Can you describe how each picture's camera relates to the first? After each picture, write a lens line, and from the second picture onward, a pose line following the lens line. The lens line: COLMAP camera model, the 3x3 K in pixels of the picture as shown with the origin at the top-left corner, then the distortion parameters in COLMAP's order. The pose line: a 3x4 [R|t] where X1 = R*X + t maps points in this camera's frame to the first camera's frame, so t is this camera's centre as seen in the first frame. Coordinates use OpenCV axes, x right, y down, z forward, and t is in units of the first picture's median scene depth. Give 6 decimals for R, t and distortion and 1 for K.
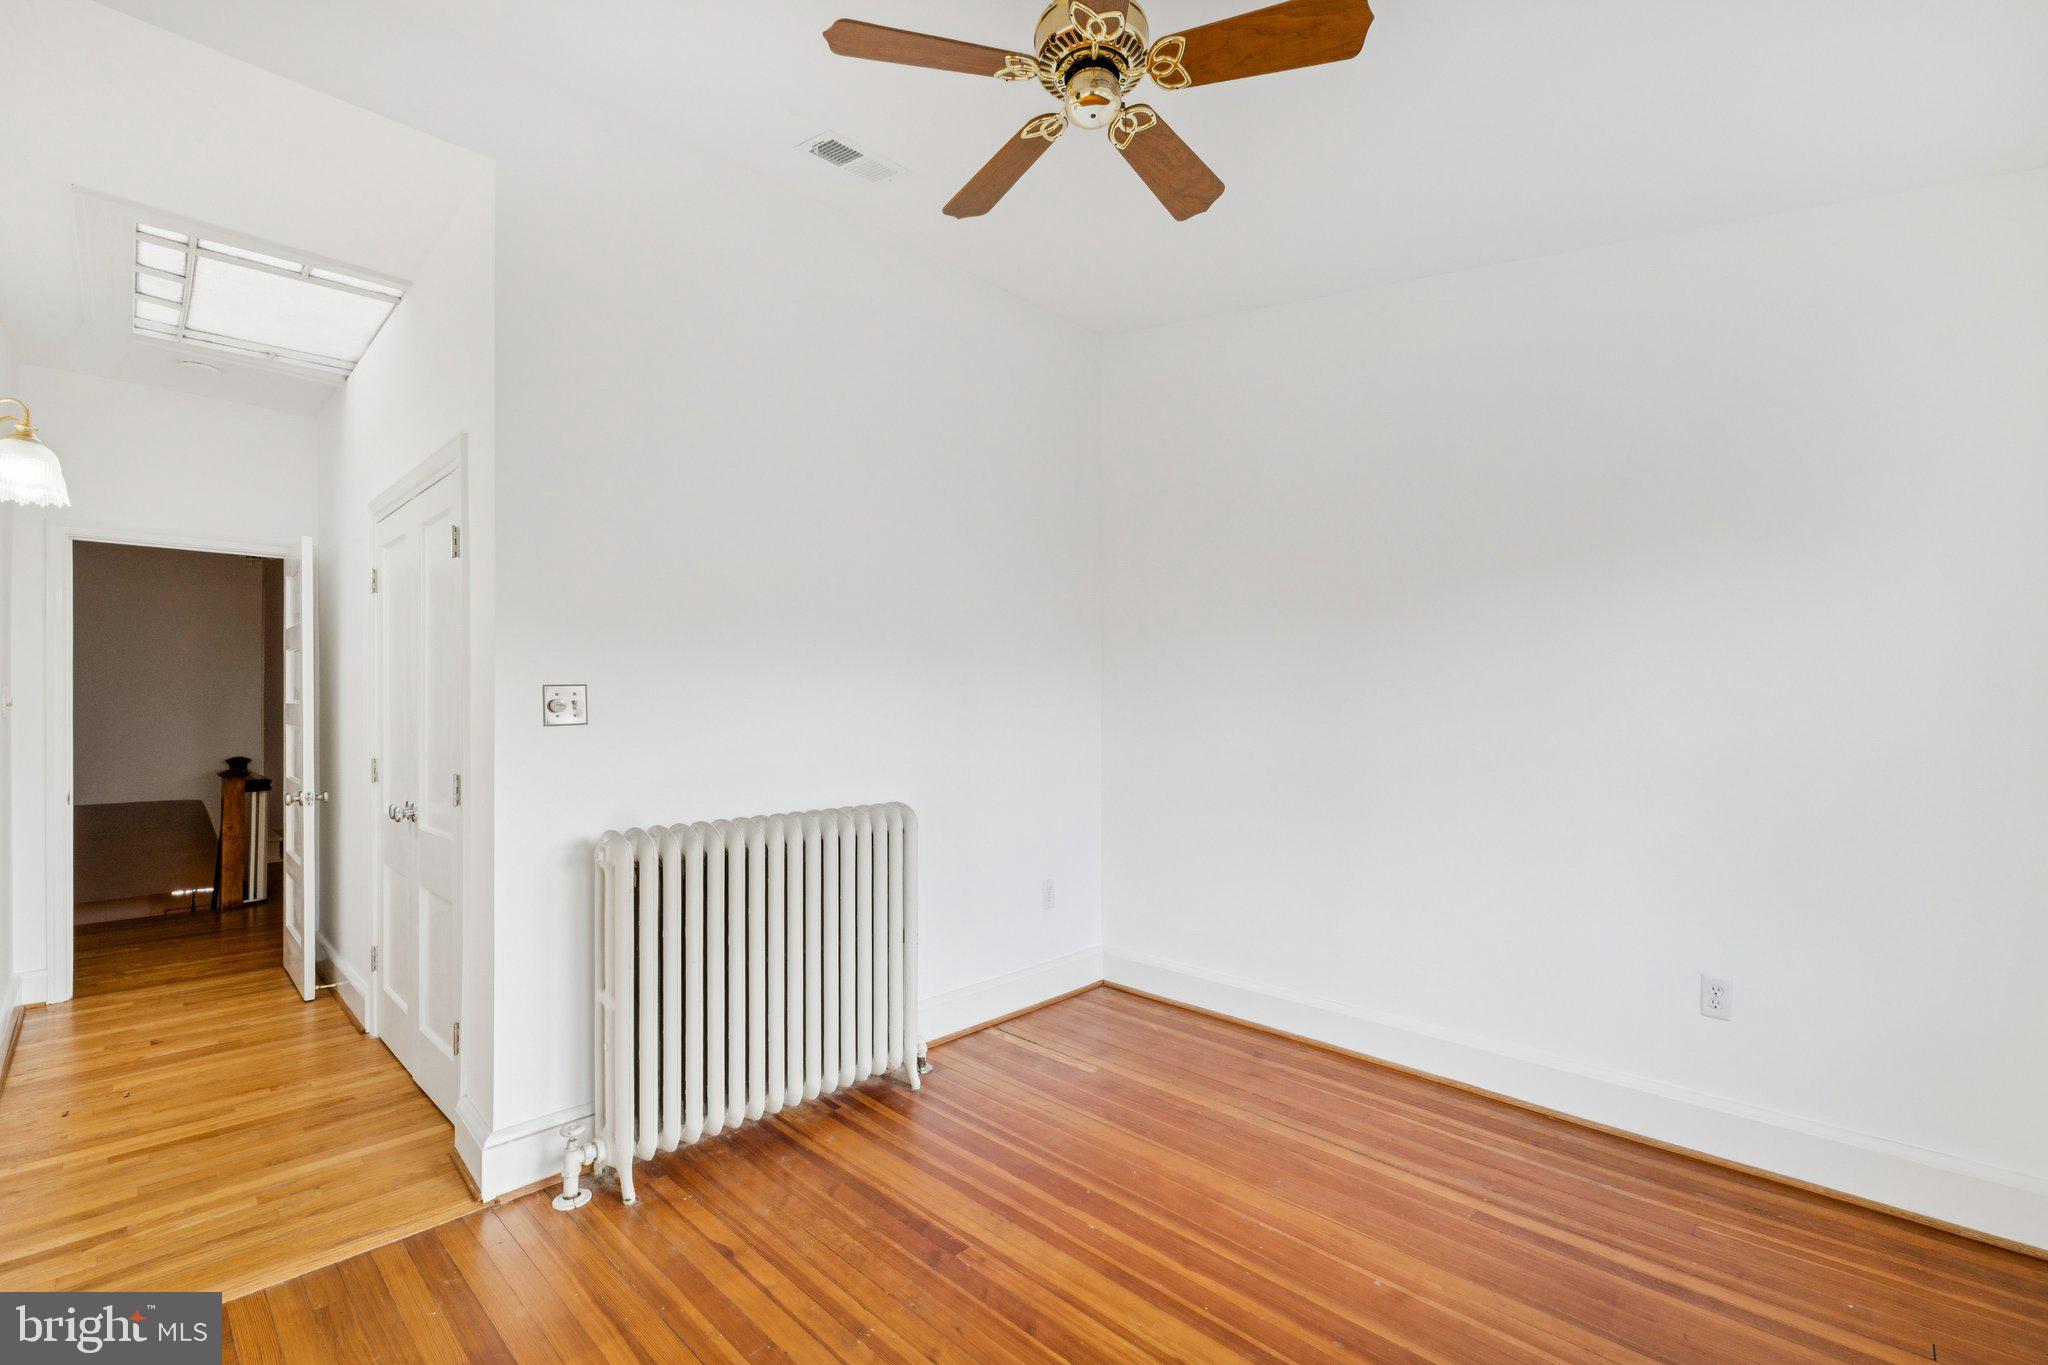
lens RADIAL K [[889.4, 0, 1019.1], [0, 889.4, 683.6], [0, 0, 1]] dist [-0.004748, 0.000662]
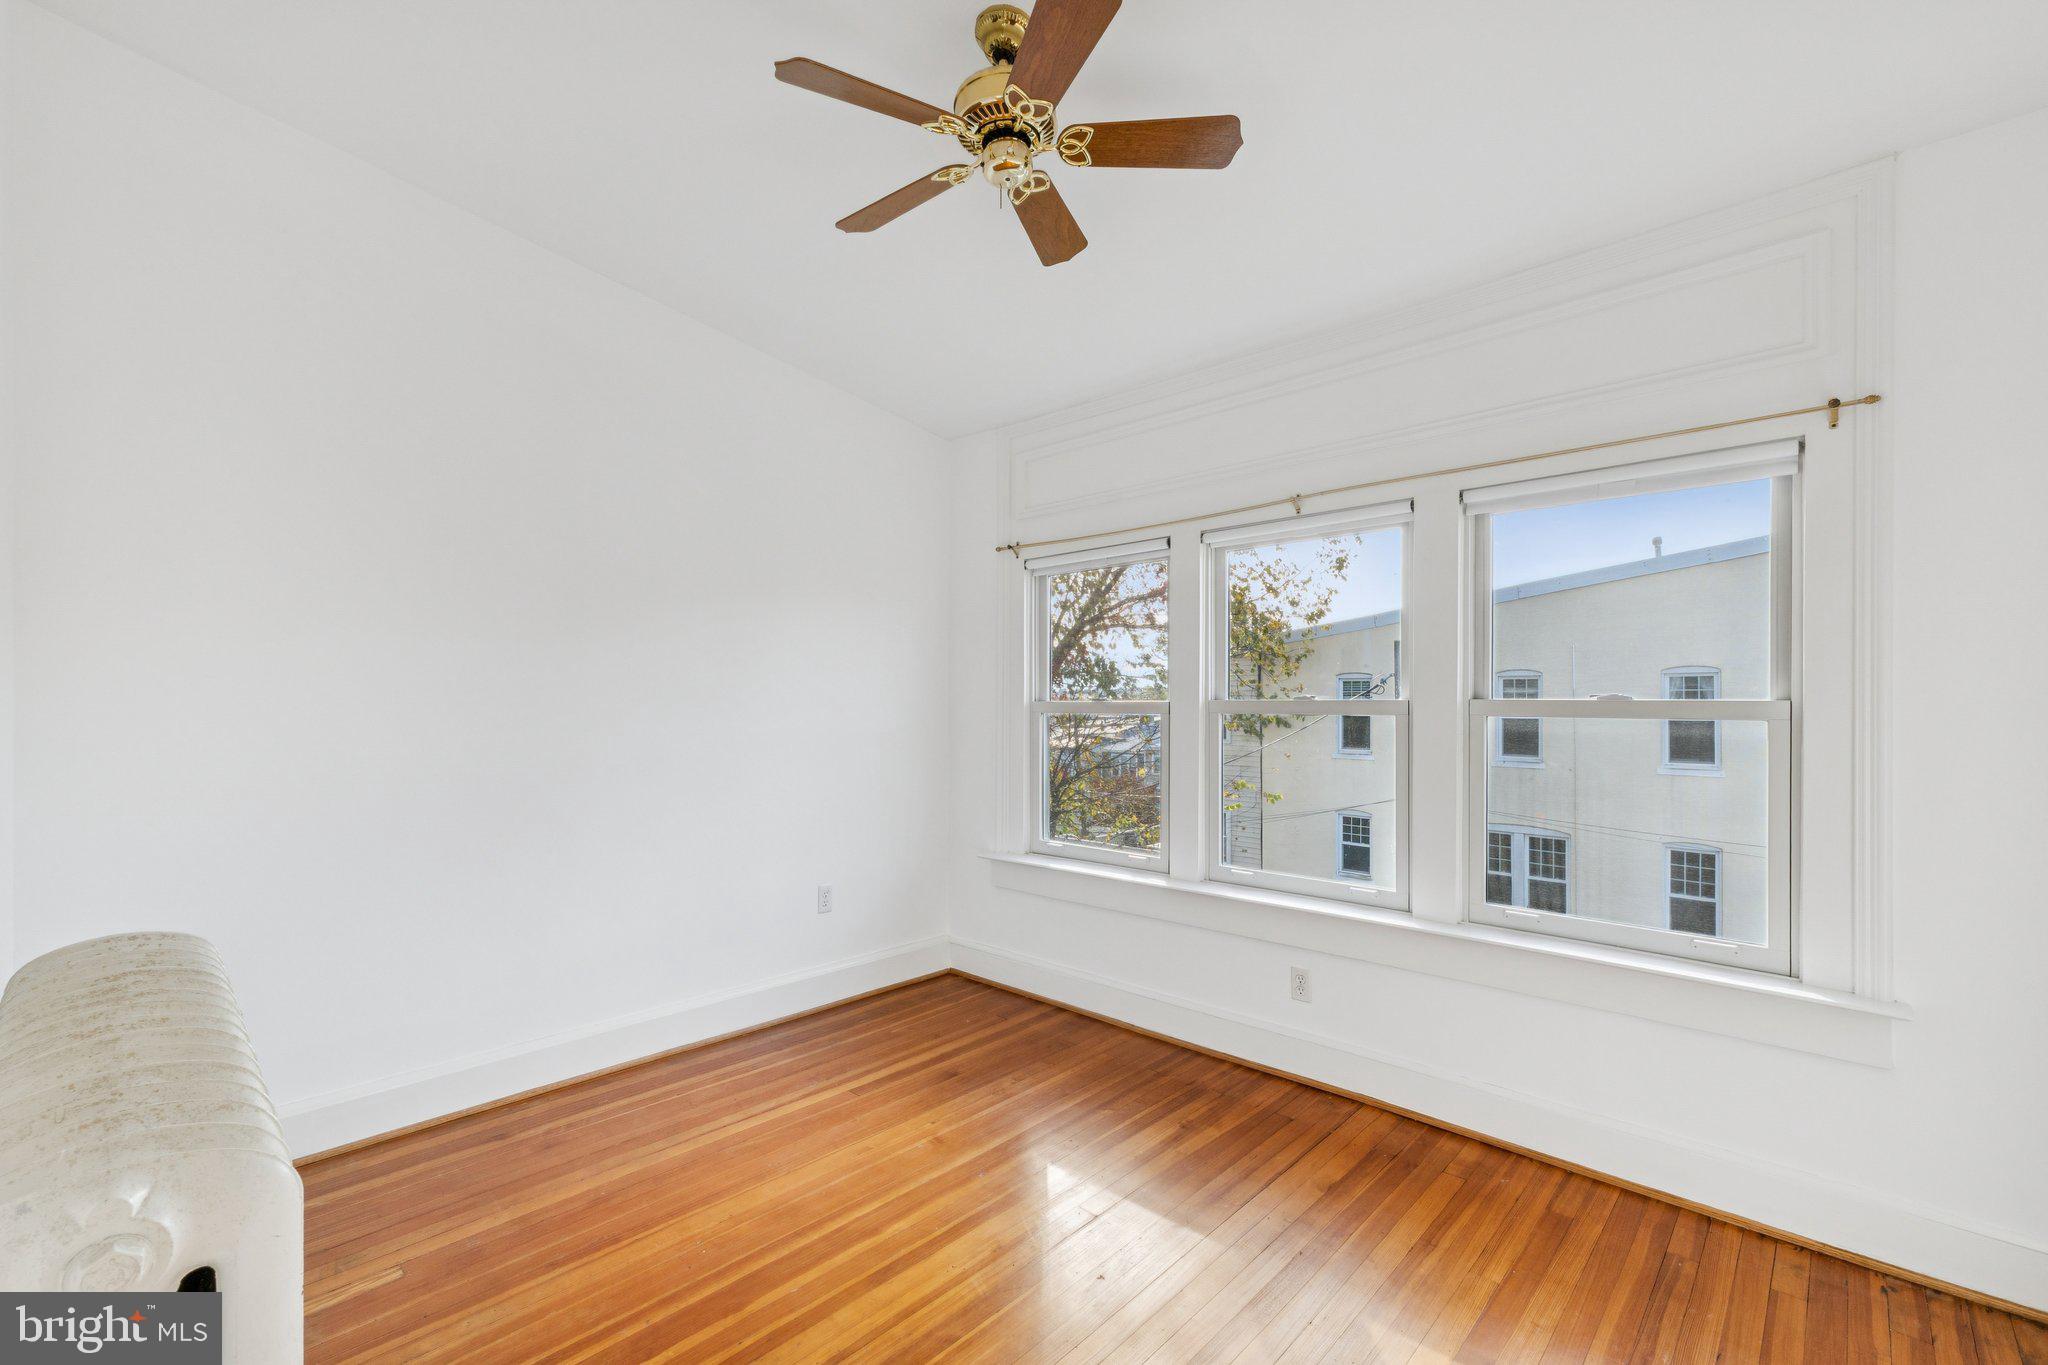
lens RADIAL K [[889.4, 0, 1018.9], [0, 889.4, 695.9], [0, 0, 1]] dist [-0.004748, 0.000662]
pose [[-0.023657, 0.001123, 0.999720, -0.746645], [-0.017196, 0.999851, -0.001530, 0.005313], [-0.999572, -0.017227, -0.023634, 0.728486]]
